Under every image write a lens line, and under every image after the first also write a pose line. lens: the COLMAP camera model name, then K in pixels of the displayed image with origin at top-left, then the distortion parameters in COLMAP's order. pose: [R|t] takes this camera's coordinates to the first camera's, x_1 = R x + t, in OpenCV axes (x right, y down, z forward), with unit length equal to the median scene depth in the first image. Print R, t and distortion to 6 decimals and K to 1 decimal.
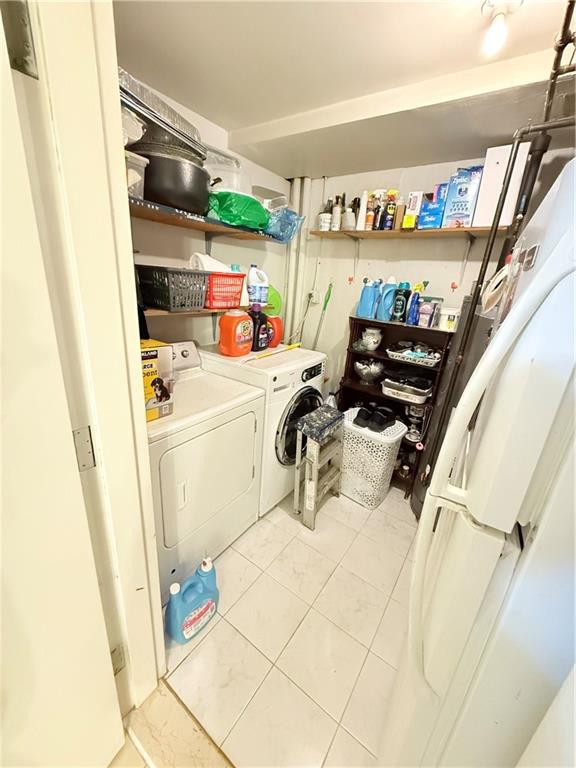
lens RADIAL K [[306.7, 0, 288.3], [0, 306.7, 381.7], [0, 0, 1]] dist [0.002013, -0.000209]
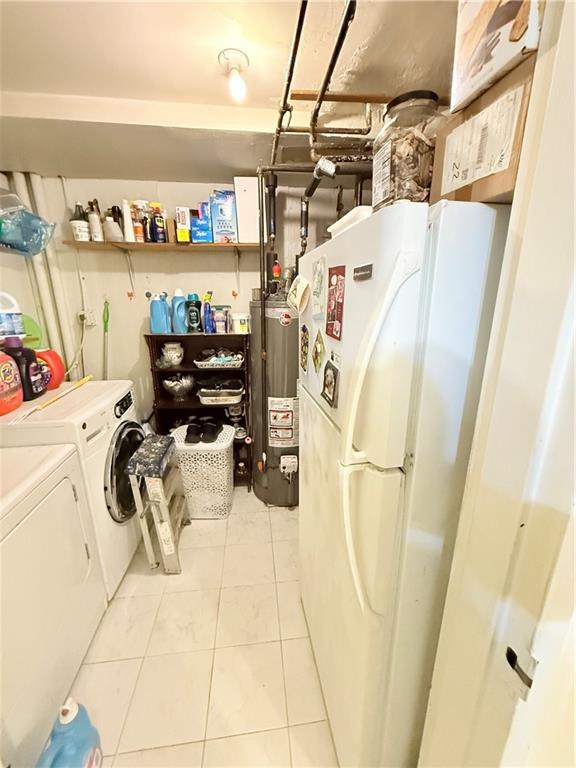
lens RADIAL K [[306.7, 0, 288.0], [0, 306.7, 382.0], [0, 0, 1]] dist [0.002013, -0.000209]
pose [[0.743280, -0.250300, 0.620390, -0.100178], [0.268875, 0.960941, 0.065563, -0.024312], [-0.612569, 0.118076, 0.781548, 0.042749]]
